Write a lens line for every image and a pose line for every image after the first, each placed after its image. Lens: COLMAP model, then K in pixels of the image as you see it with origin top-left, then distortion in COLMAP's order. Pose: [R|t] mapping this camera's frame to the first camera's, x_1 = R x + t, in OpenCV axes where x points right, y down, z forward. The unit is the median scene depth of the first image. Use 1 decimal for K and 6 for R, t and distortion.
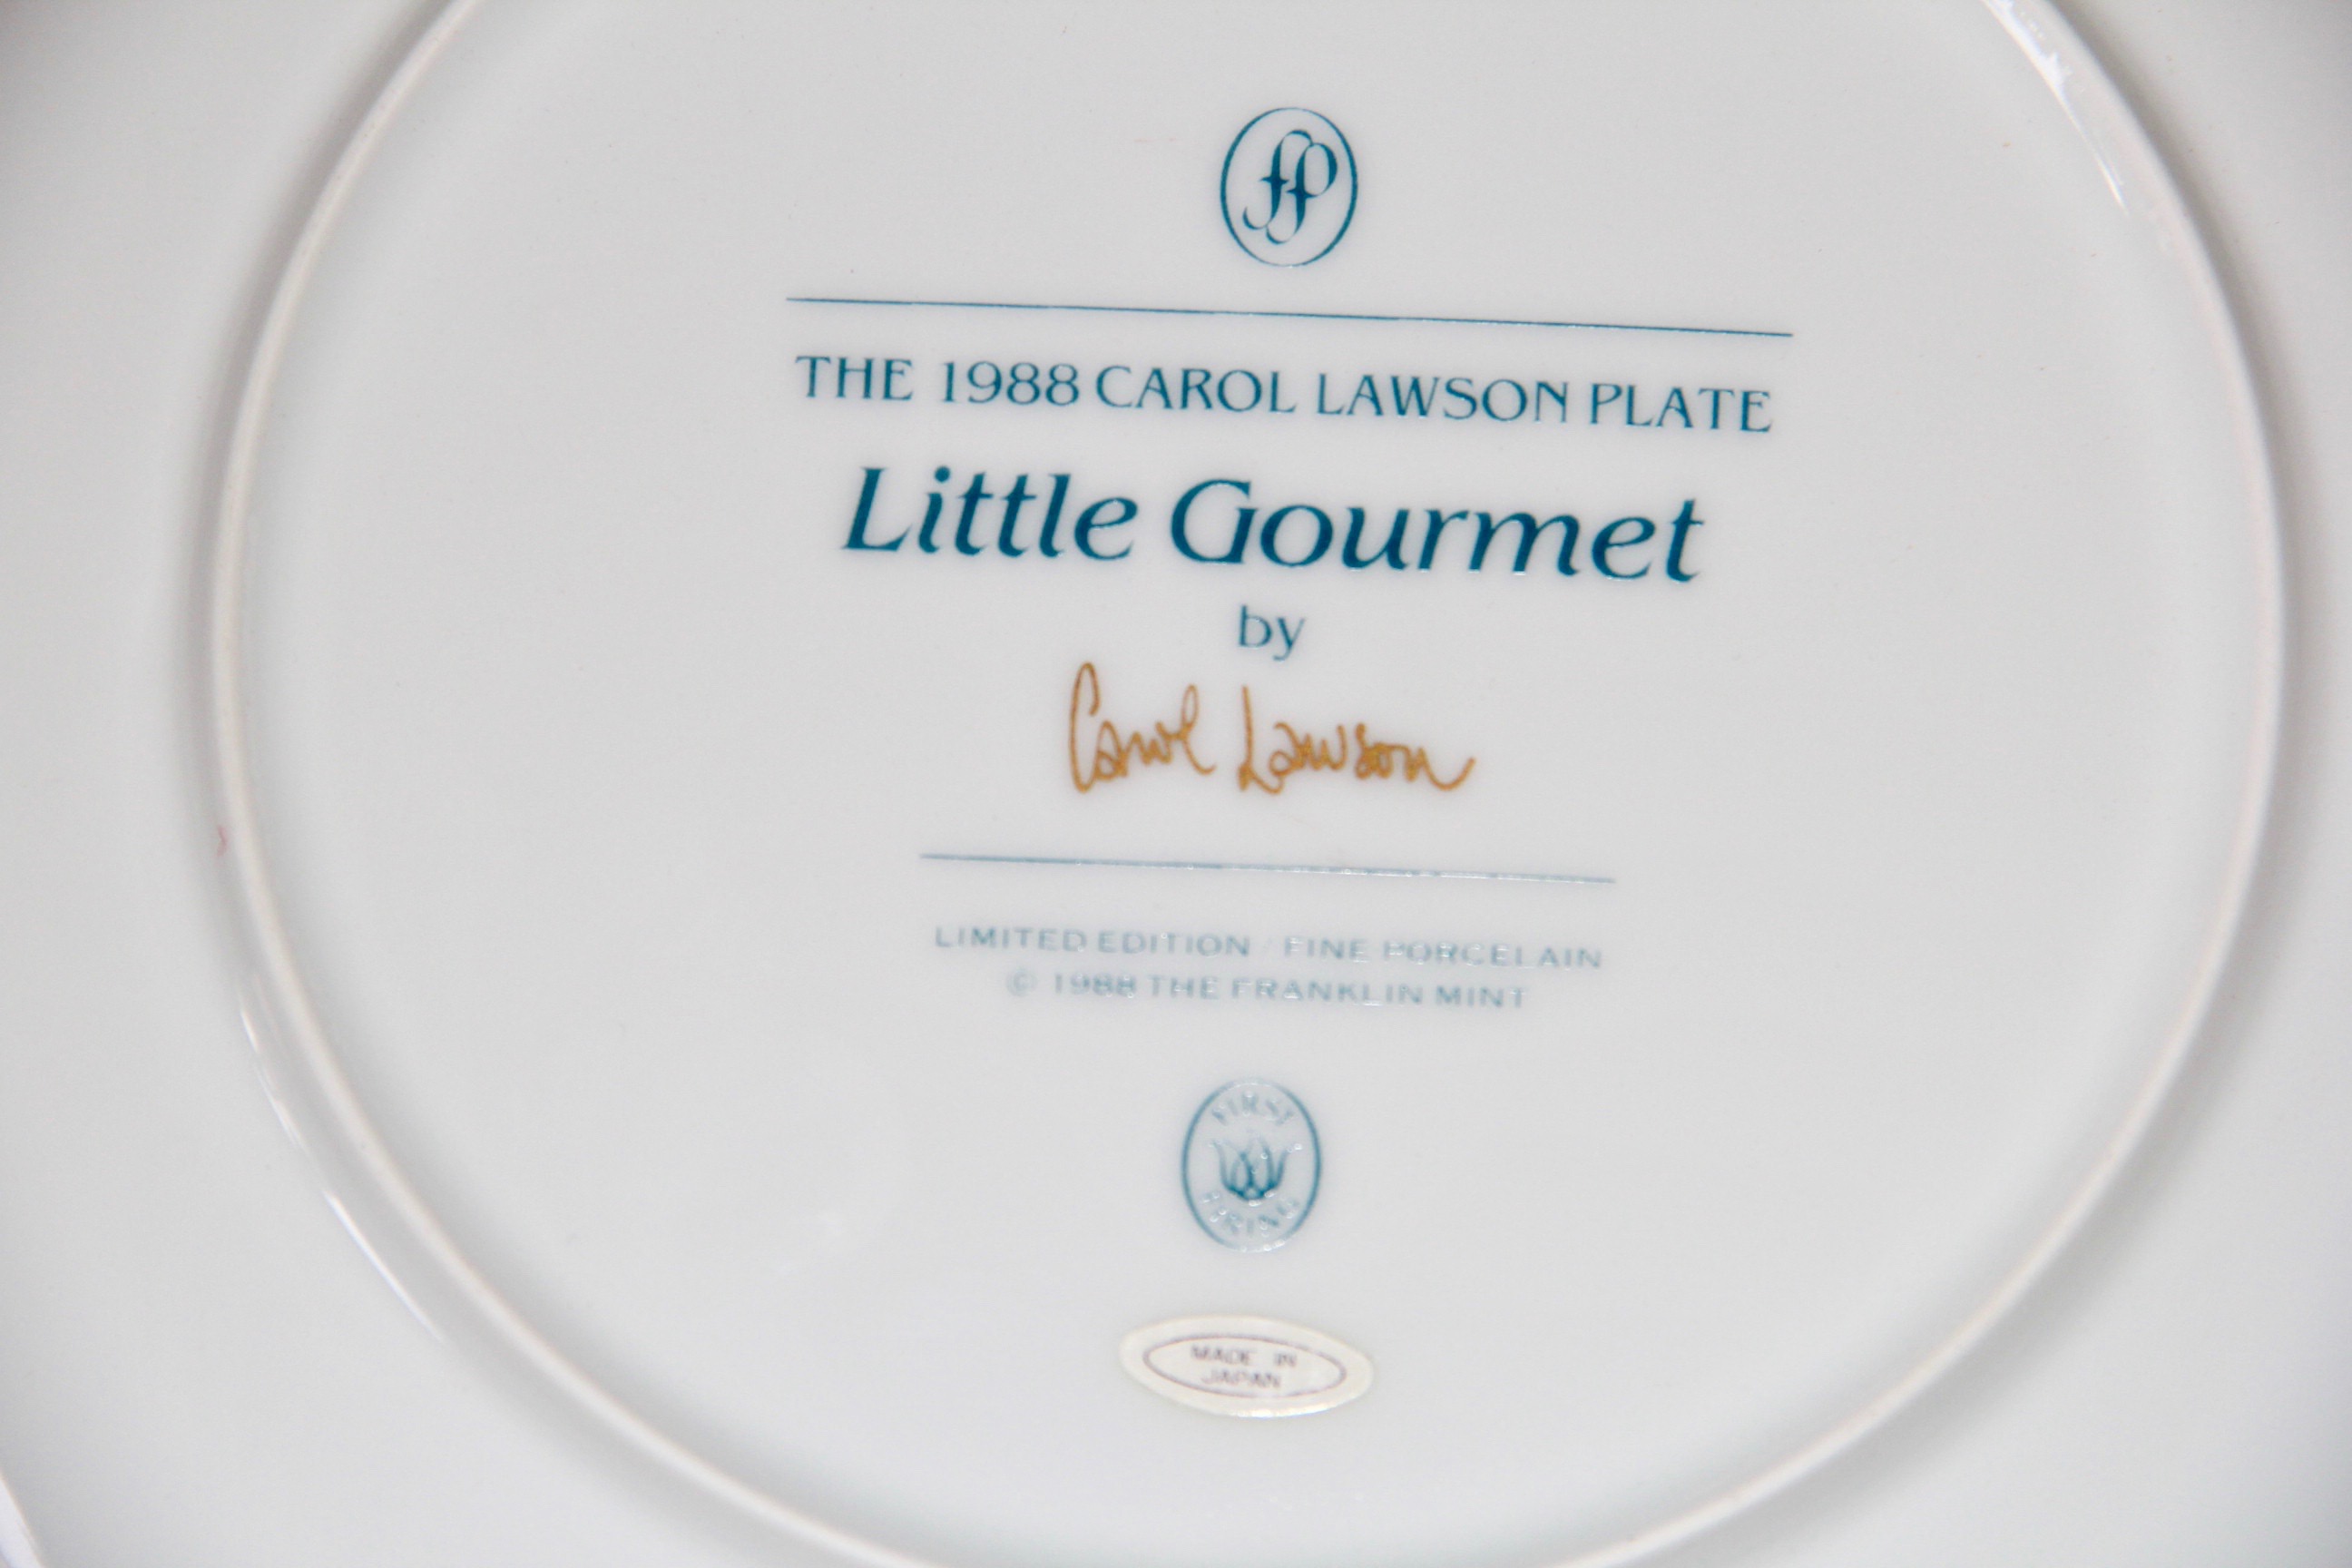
lens RADIAL K [[14946.2, 0, 1170.1], [0, 14946.2, 781.4], [0, 0, 1]] dist [0.895420, 0.000000]
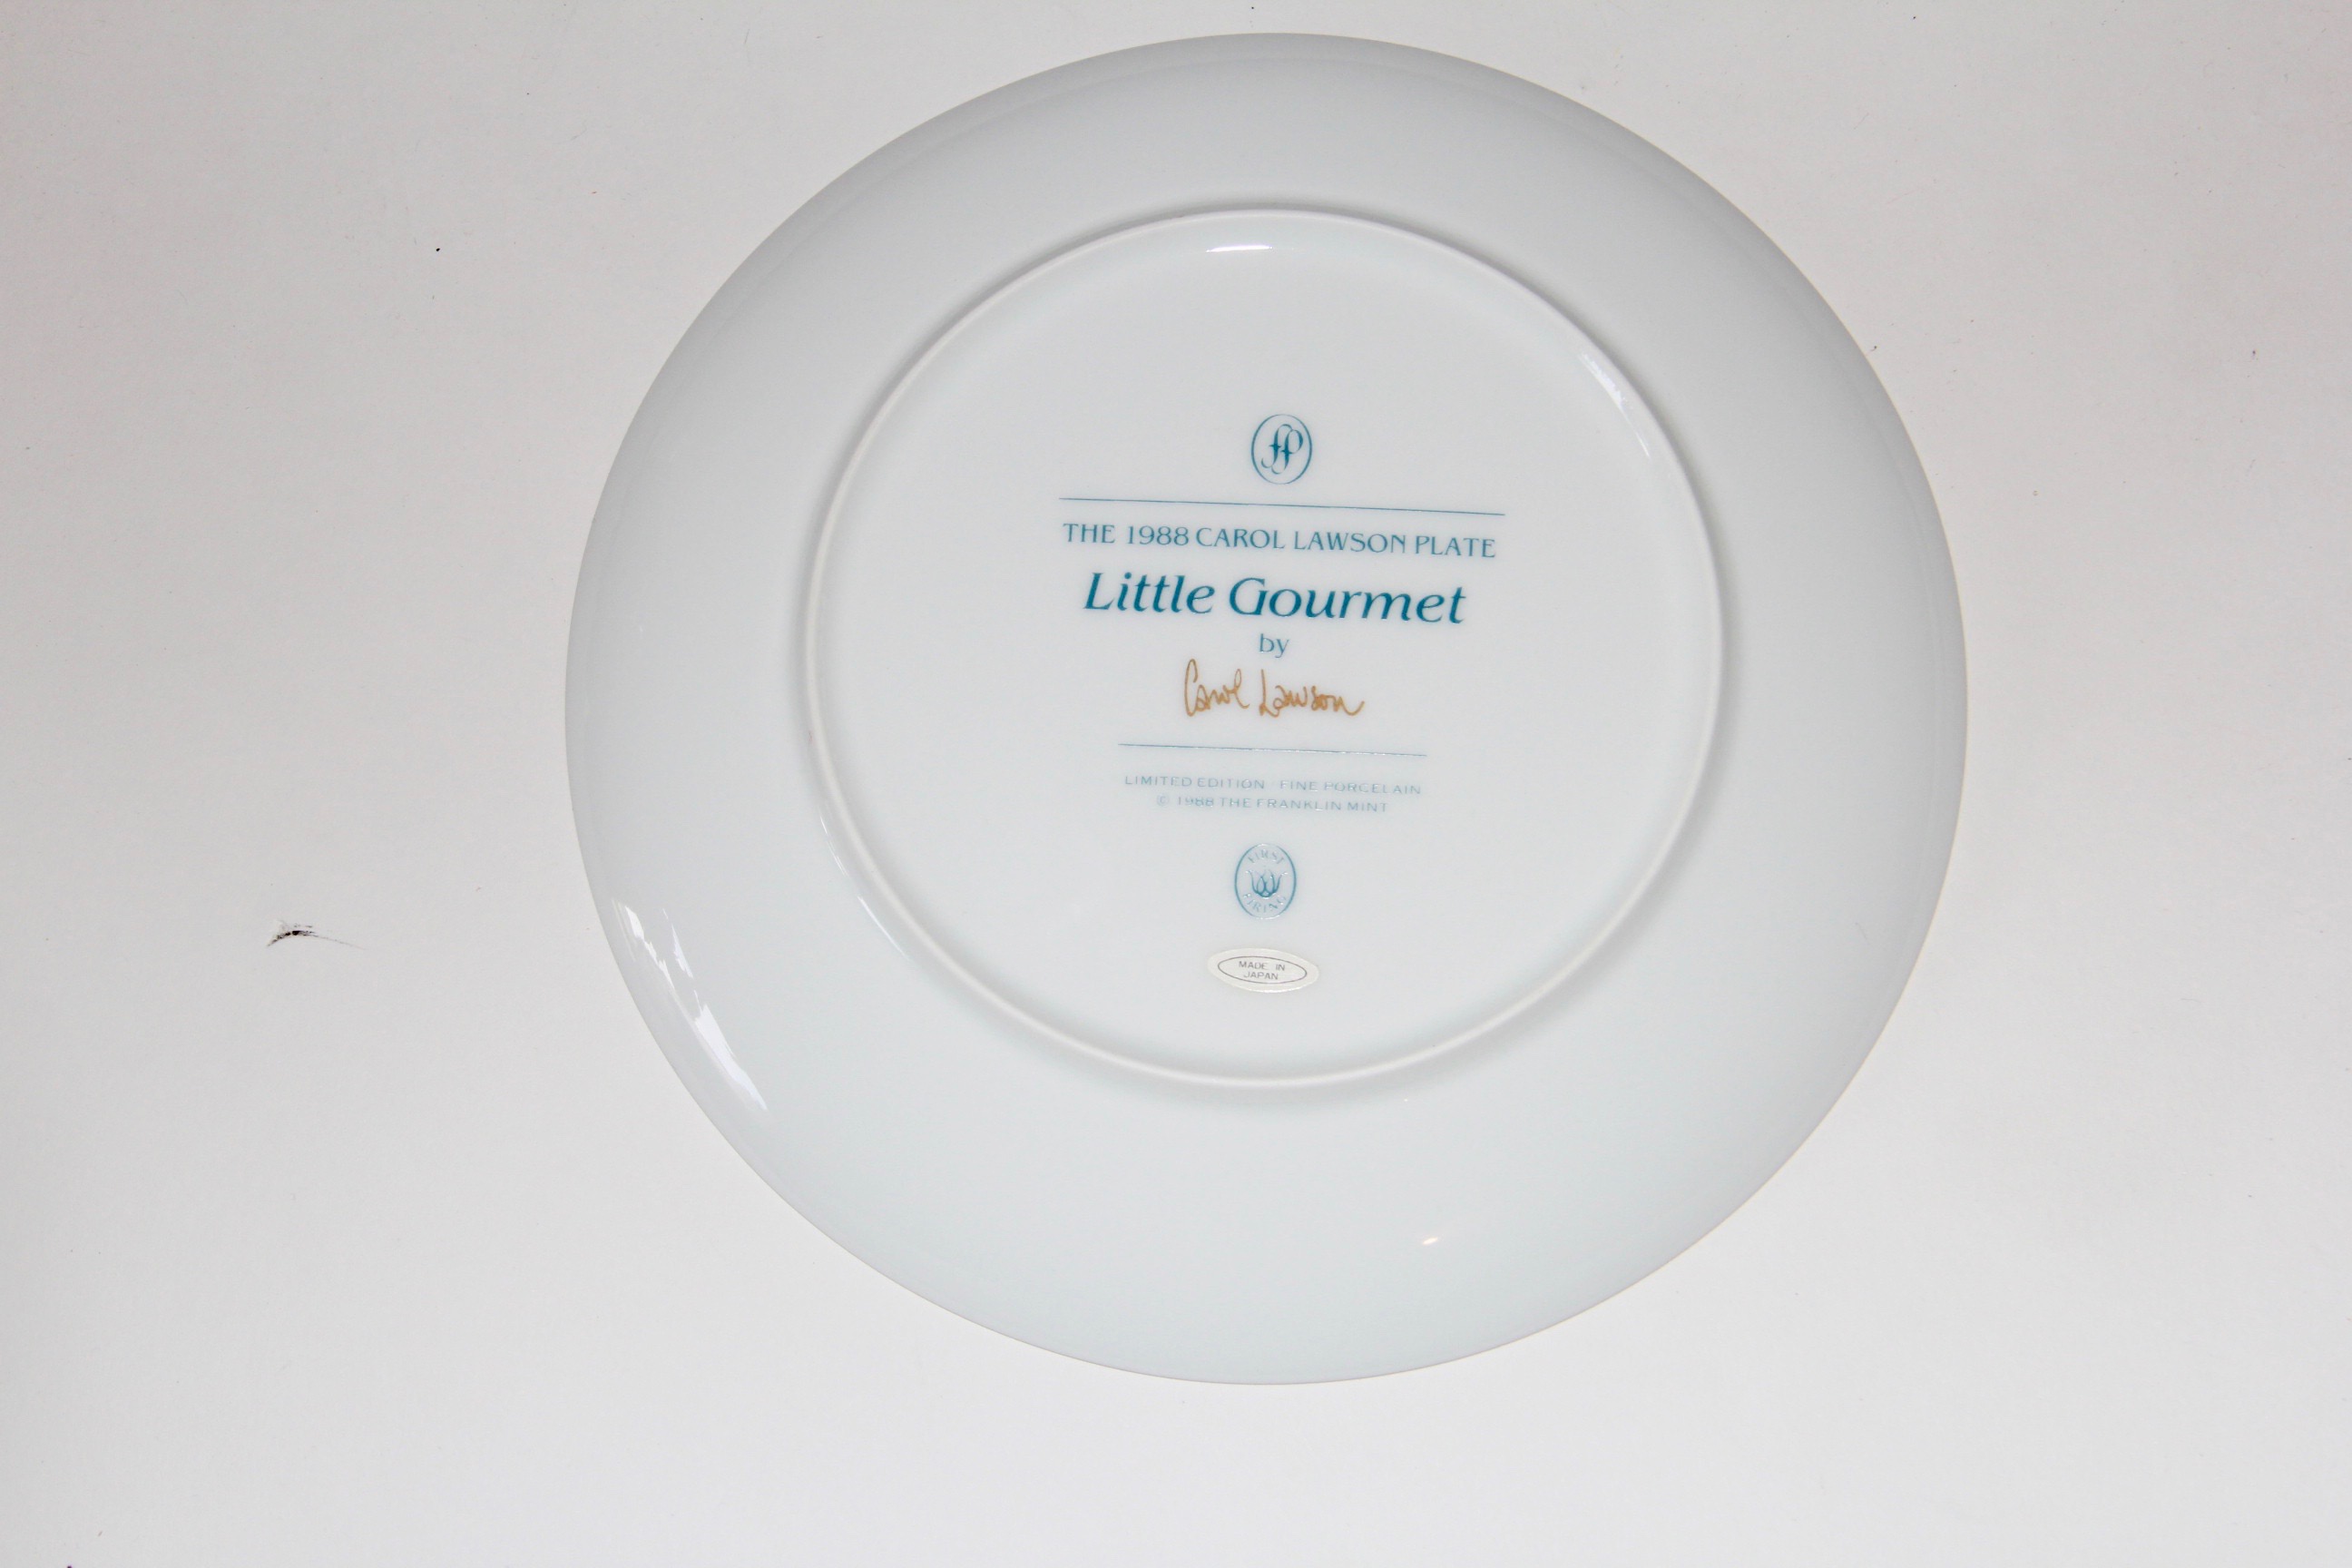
lens RADIAL K [[4044.5, 0, 1185.9], [0, 4044.5, 779.6], [0, 0, 1]] dist [0.001431, 0.000000]
pose [[0.999529, 0.000701, 0.030689, -0.025310], [-0.001045, 0.999937, 0.011163, 0.003475], [-0.030679, -0.011190, 0.999467, 0.389401]]
